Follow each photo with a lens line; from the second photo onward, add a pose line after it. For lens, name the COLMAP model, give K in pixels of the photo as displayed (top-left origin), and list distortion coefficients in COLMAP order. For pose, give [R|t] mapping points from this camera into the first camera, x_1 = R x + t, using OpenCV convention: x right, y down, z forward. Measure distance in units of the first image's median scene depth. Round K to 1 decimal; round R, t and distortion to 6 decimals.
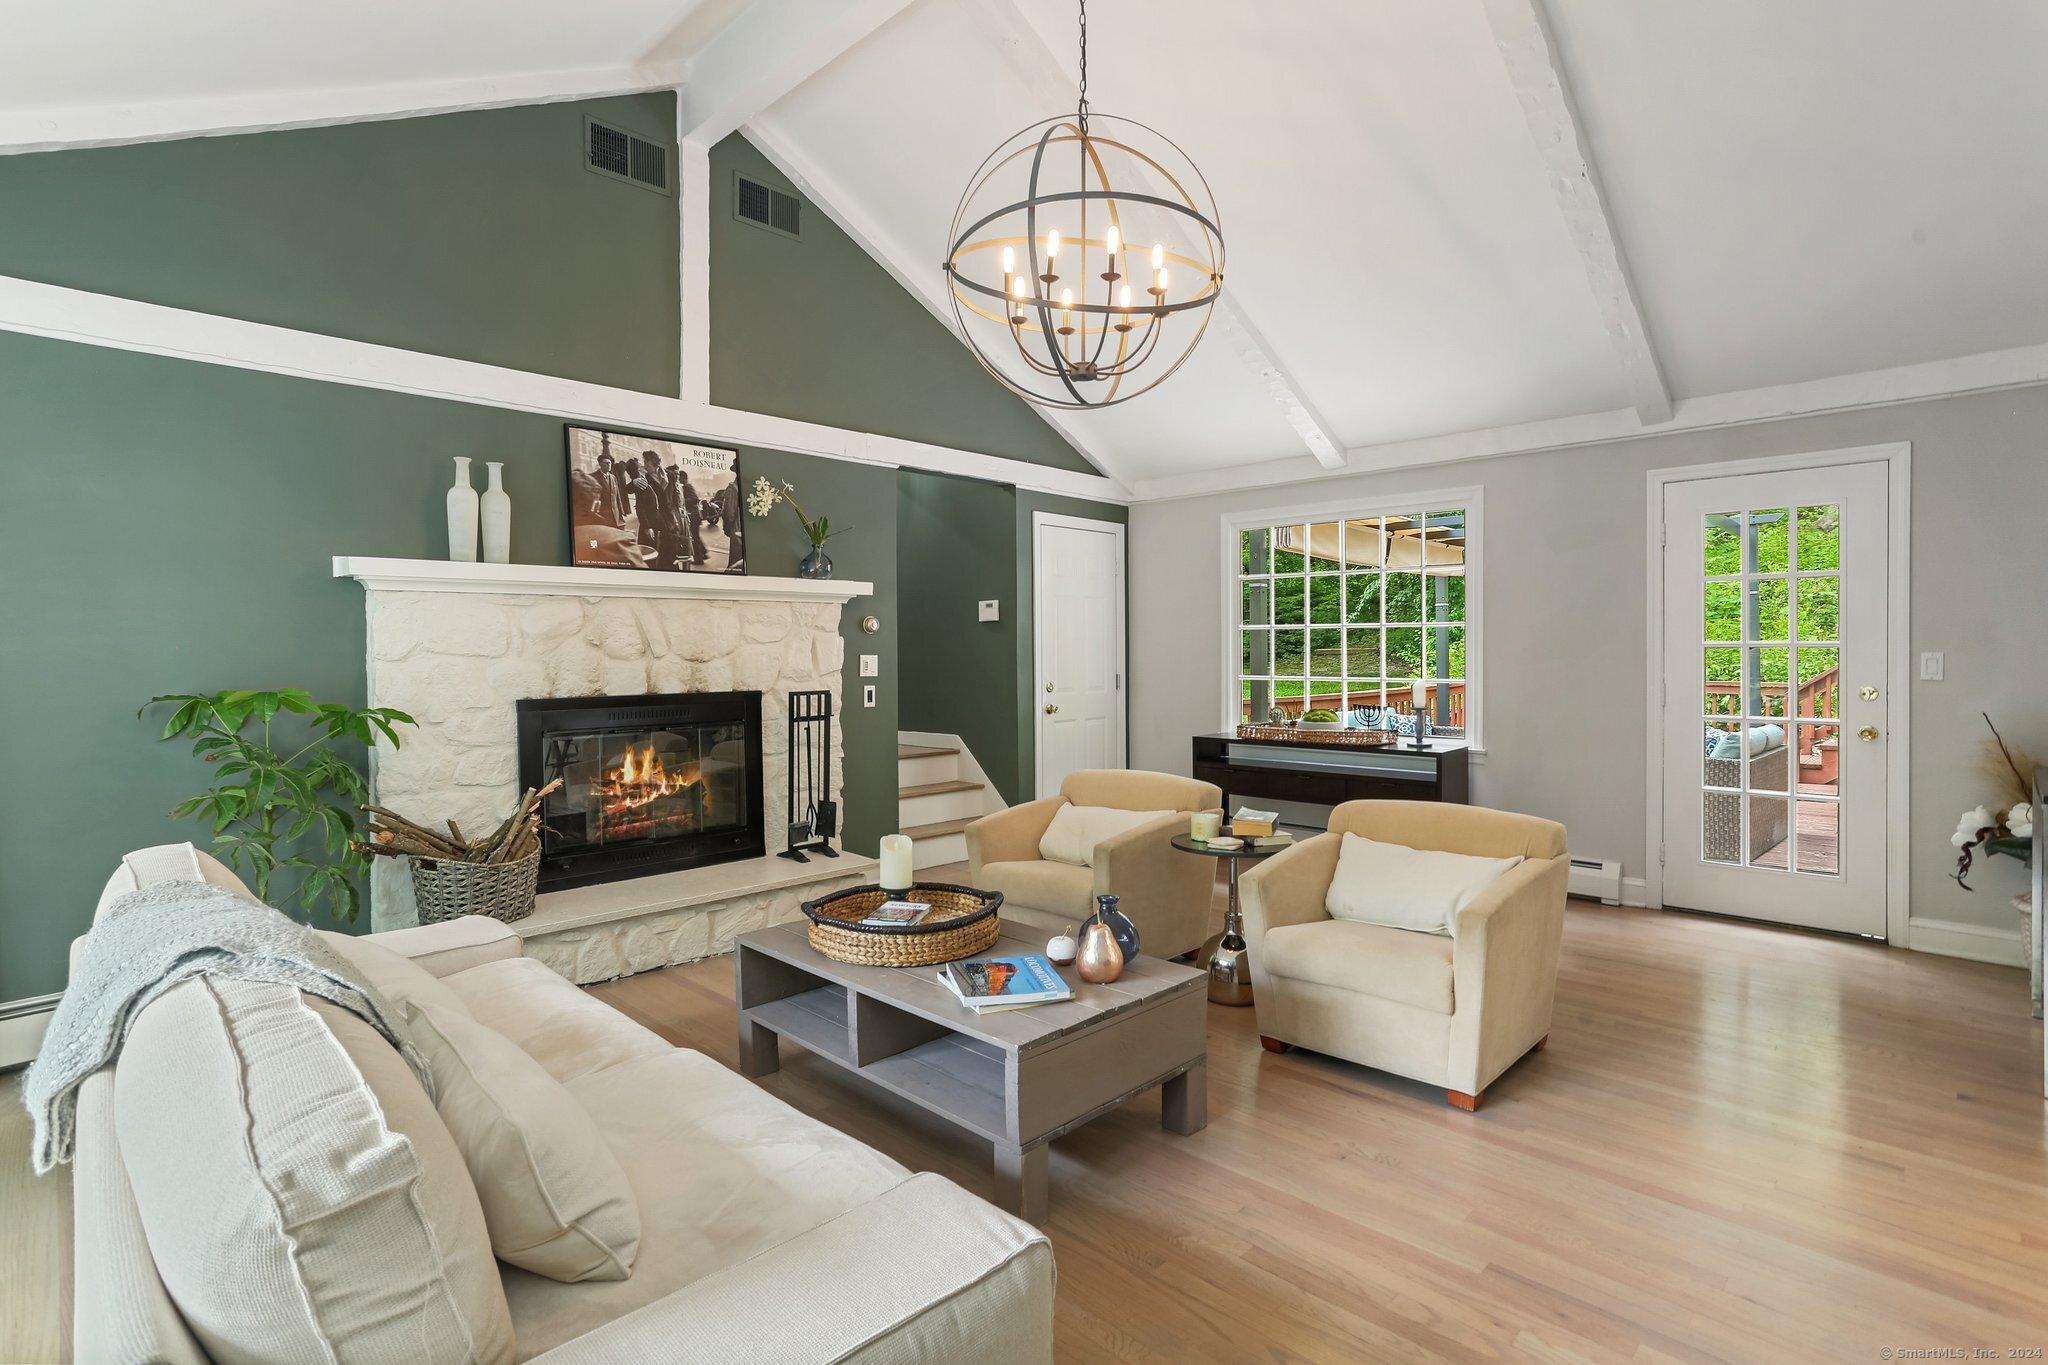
lens RADIAL K [[980.4, 0, 1028.0], [0, 980.4, 663.4], [0, 0, 1]] dist [-0.020528, 0.004834]
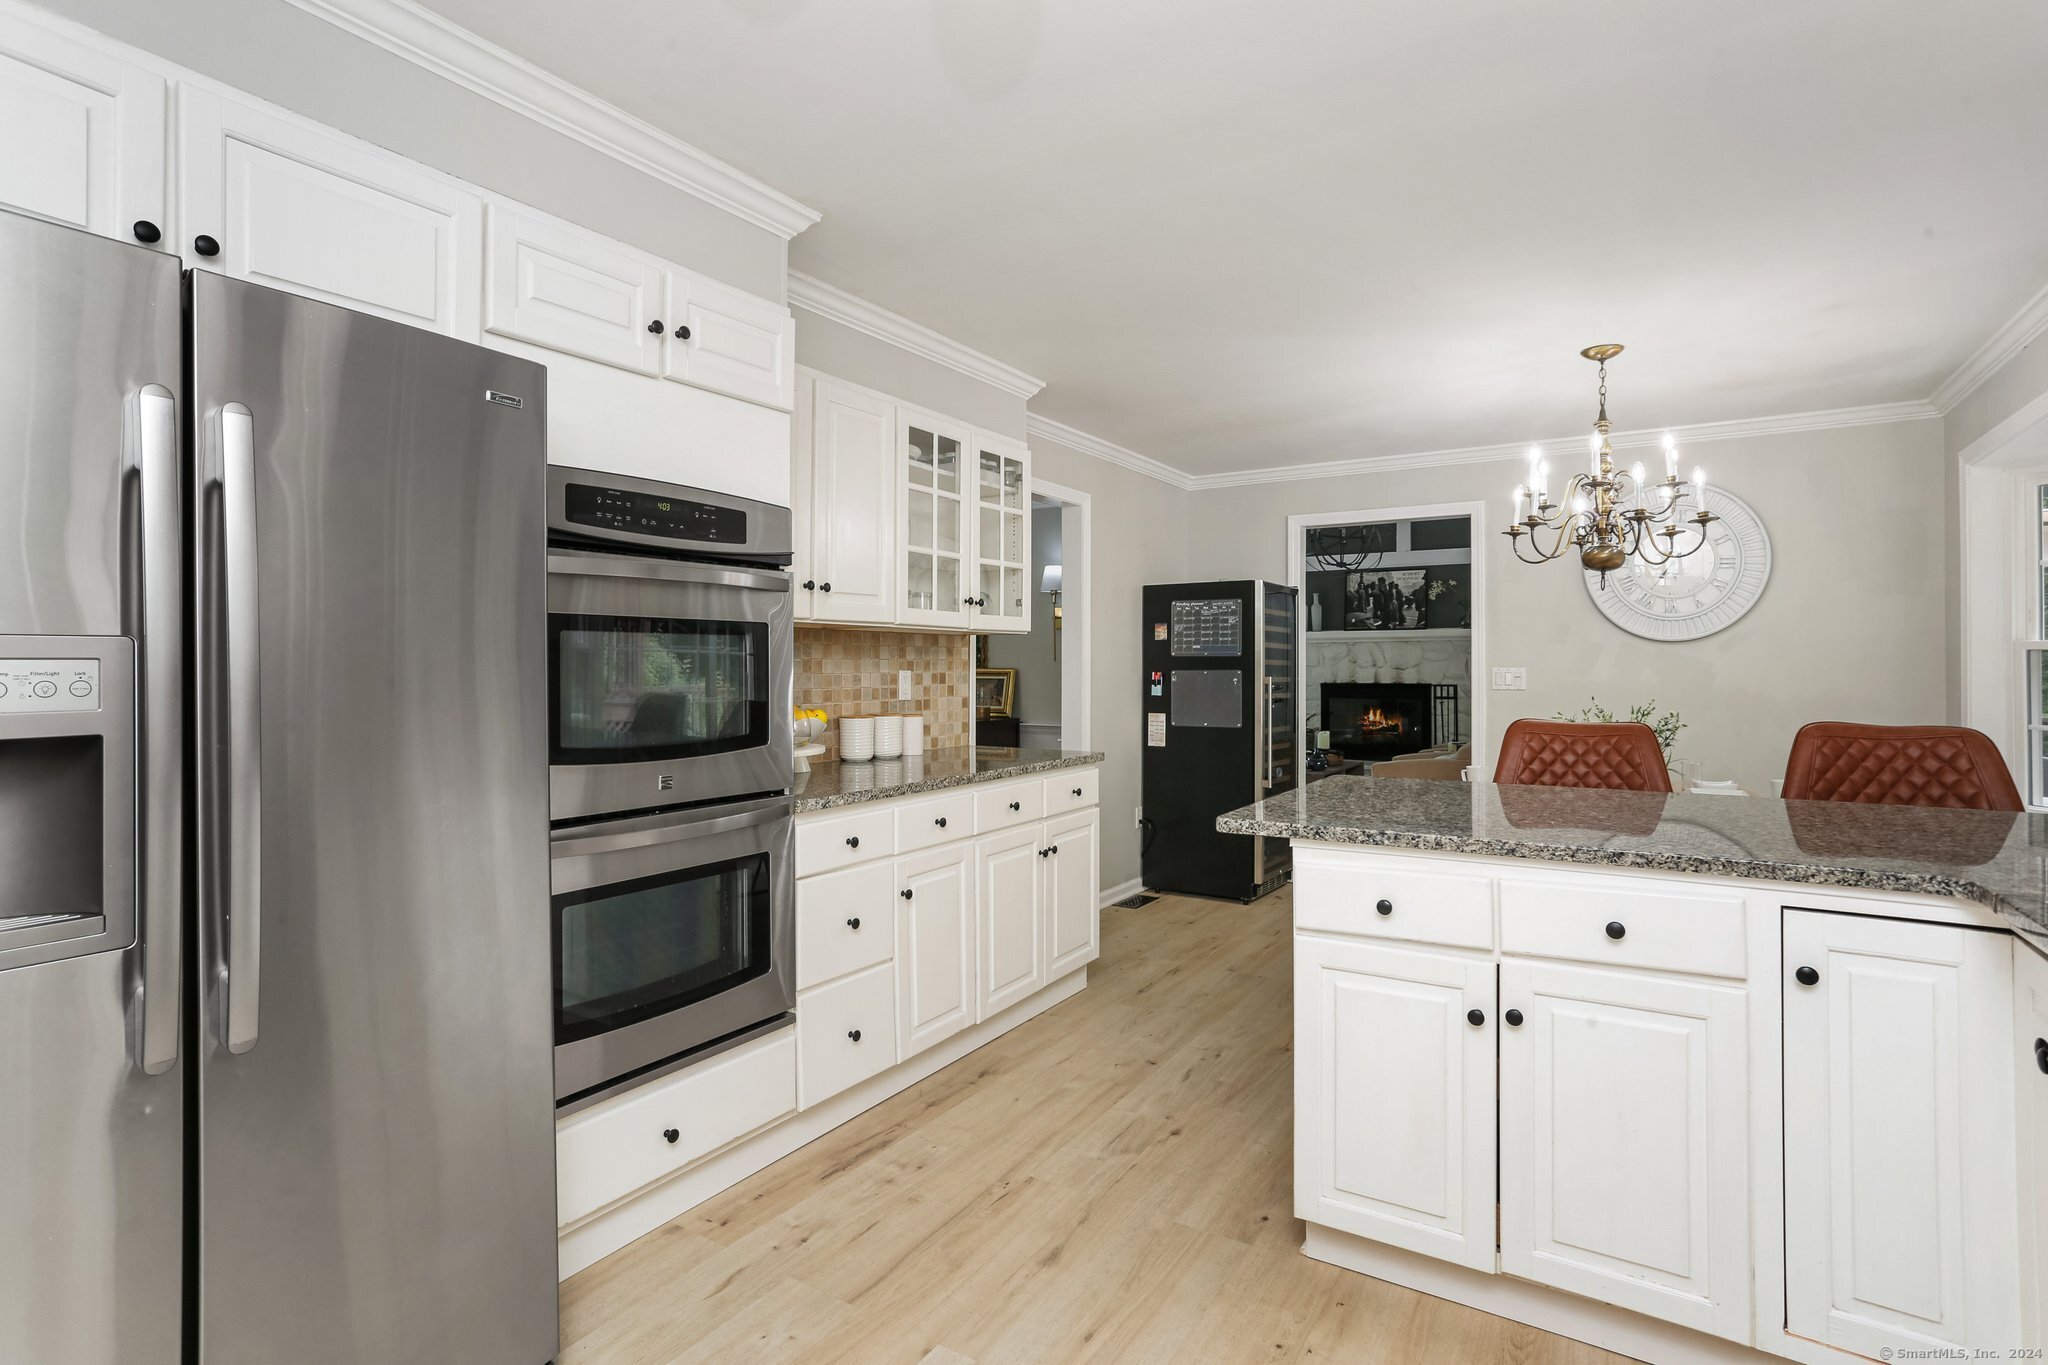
lens RADIAL K [[980.4, 0, 1043.1], [0, 980.4, 671.5], [0, 0, 1]] dist [-0.020528, 0.004834]
pose [[0.256982, 0.013292, -0.966325, 1.625189], [-0.011813, 0.999874, 0.010612, -0.011180], [0.966344, 0.008688, 0.257107, -0.353833]]
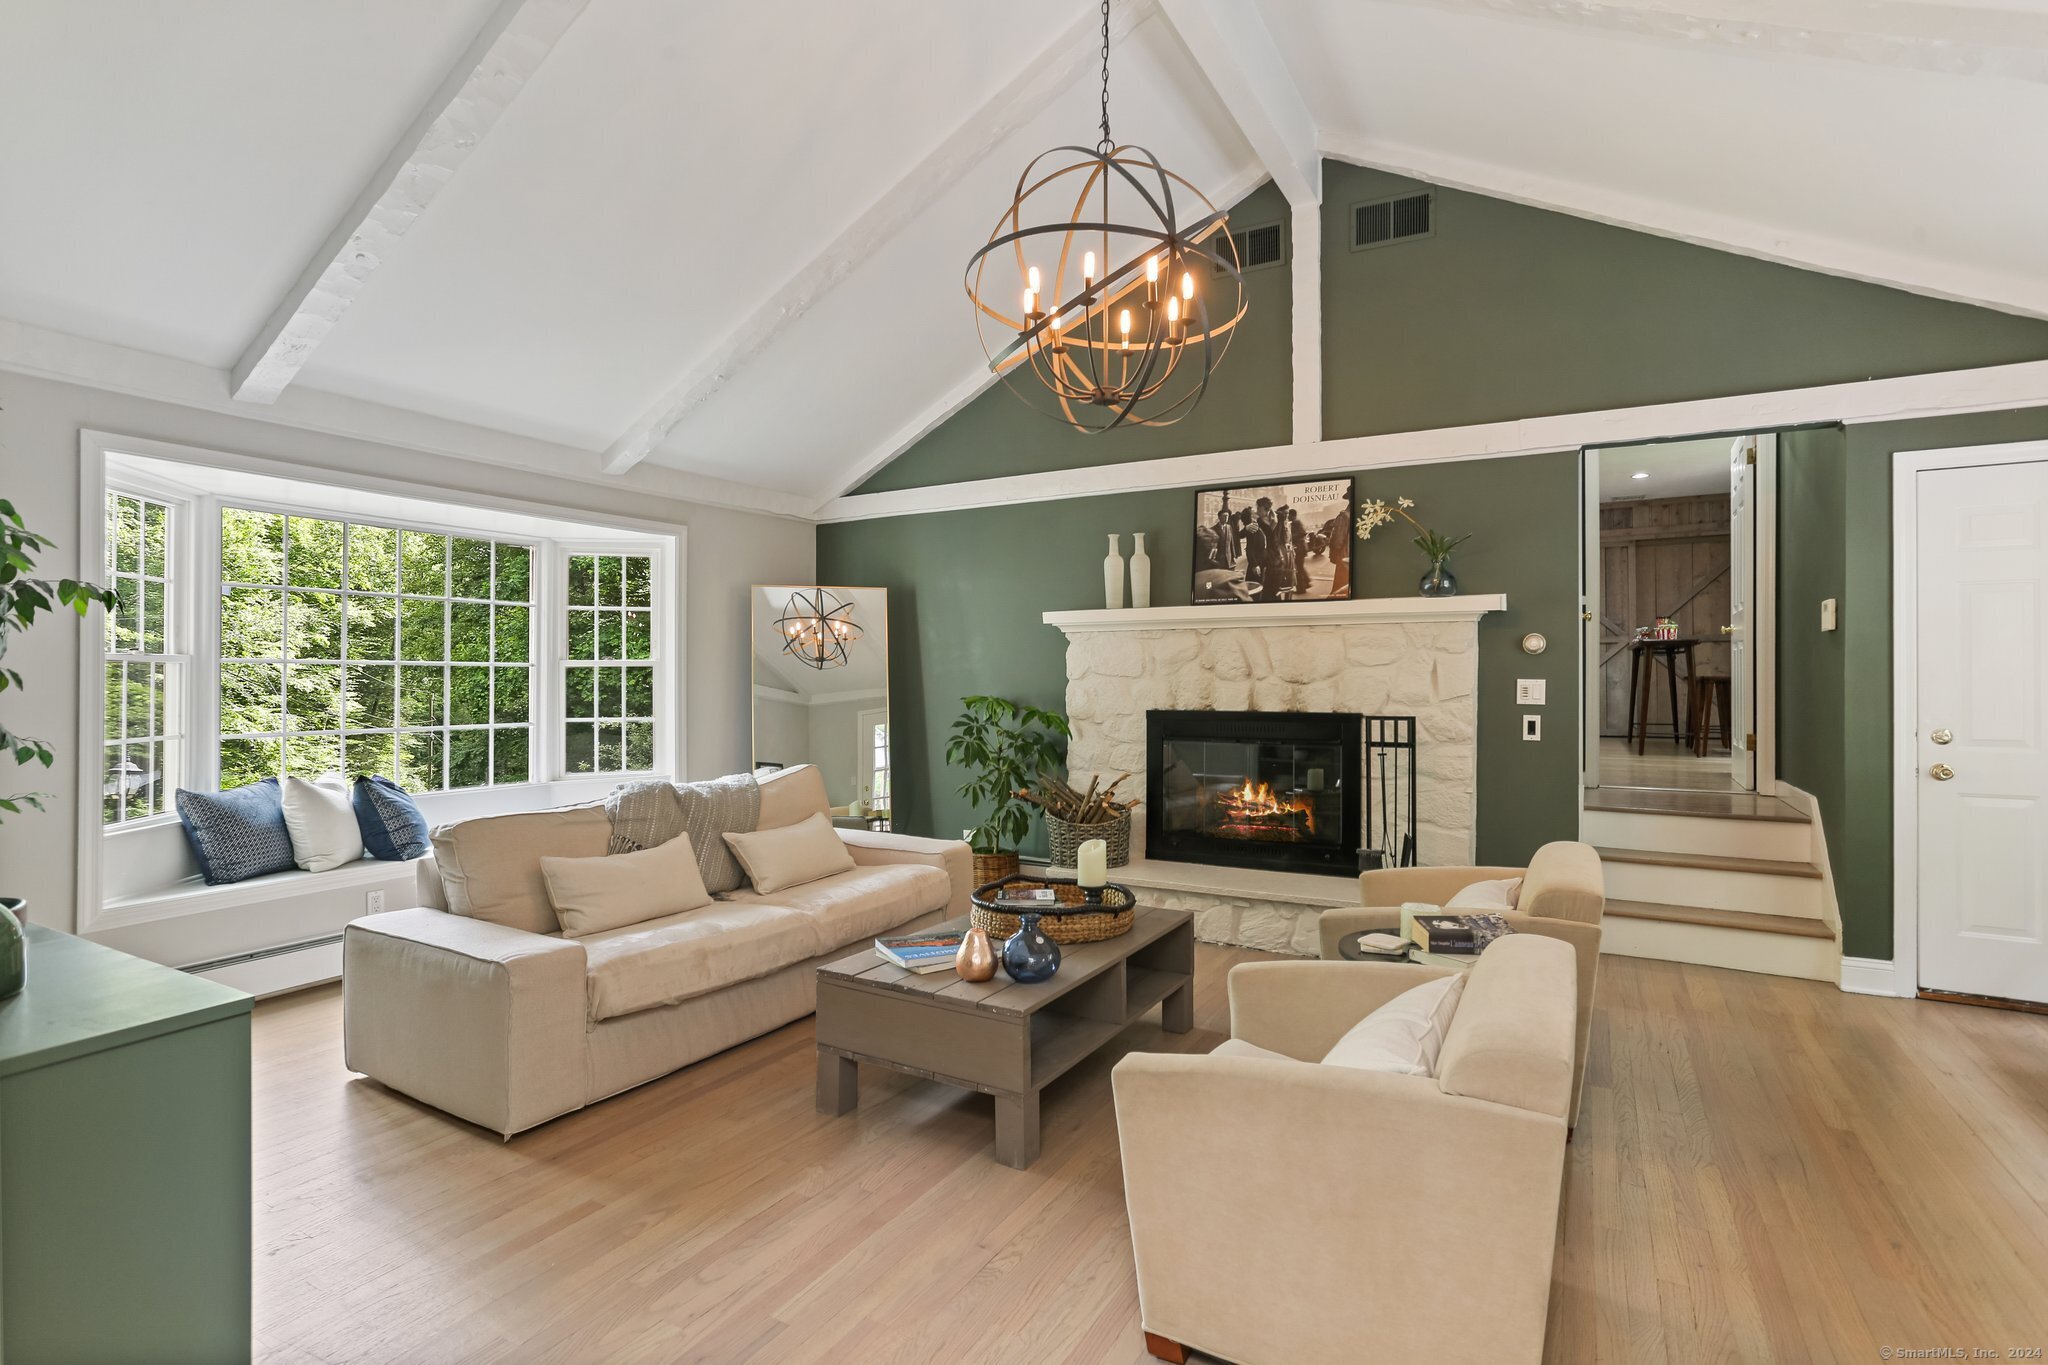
lens RADIAL K [[980.4, 0, 1027.7], [0, 980.4, 683.3], [0, 0, 1]] dist [-0.020528, 0.004834]
pose [[0.289179, 0.013160, -0.957185, 0.625942], [-0.014057, 0.999856, 0.009500, -0.008198], [0.957172, 0.010708, 0.289322, 0.409198]]
